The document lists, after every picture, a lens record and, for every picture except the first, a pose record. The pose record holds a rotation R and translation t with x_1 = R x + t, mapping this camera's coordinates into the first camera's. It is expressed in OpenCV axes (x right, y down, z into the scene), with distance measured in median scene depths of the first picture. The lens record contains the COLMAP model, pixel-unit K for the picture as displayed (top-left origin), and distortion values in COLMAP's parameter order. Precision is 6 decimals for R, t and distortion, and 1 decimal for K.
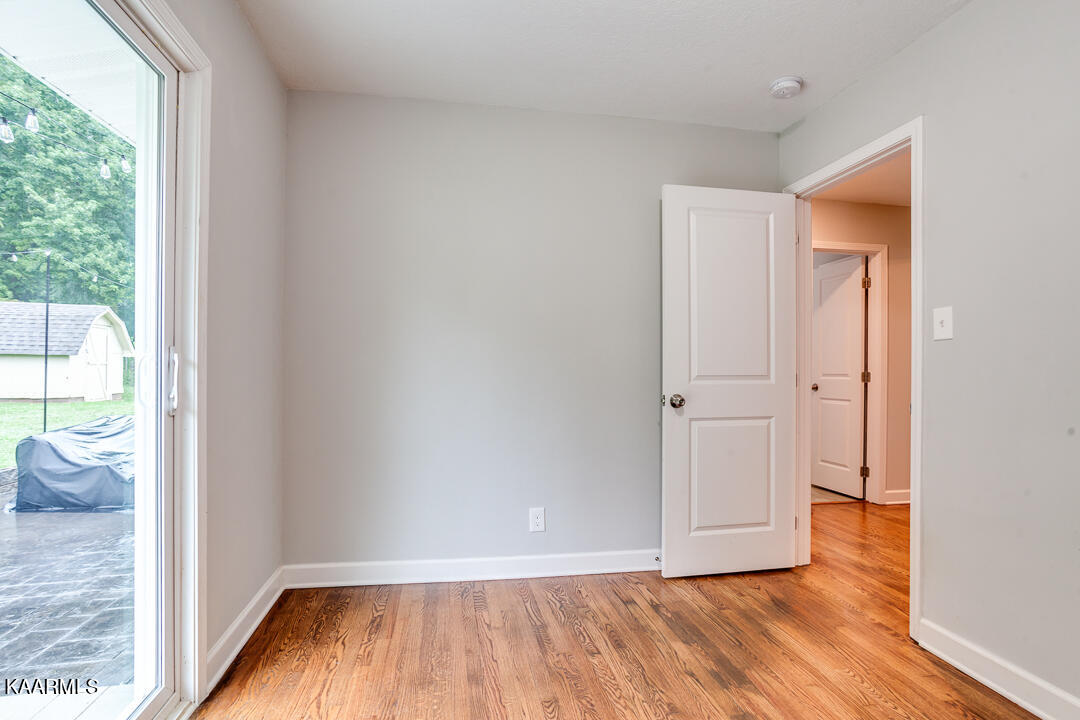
lens RADIAL K [[520.6, 0, 541.6], [0, 520.6, 370.0], [0, 0, 1]] dist [0.017953, 0.000400]
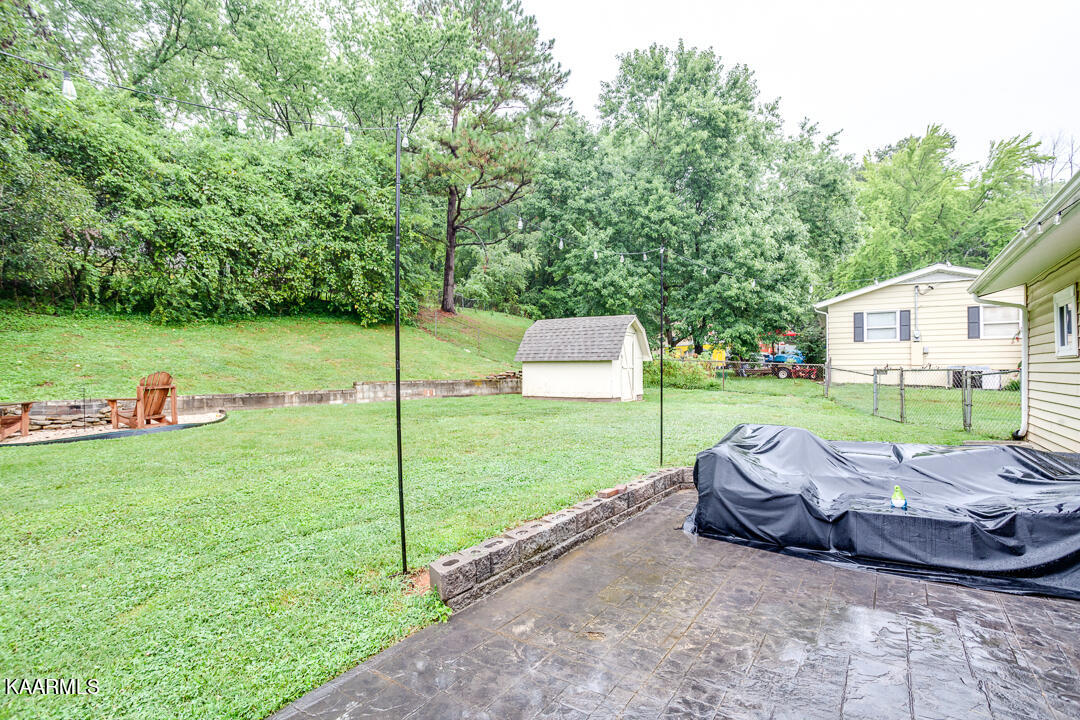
lens RADIAL K [[536.2, 0, 554.2], [0, 536.2, 366.4], [0, 0, 1]] dist [-0.044882, 0.027017]
pose [[0.740863, -0.016925, -0.671443, -0.162988], [0.008534, 0.999839, -0.015786, 0.001204], [0.671602, 0.005965, 0.740888, 0.055481]]
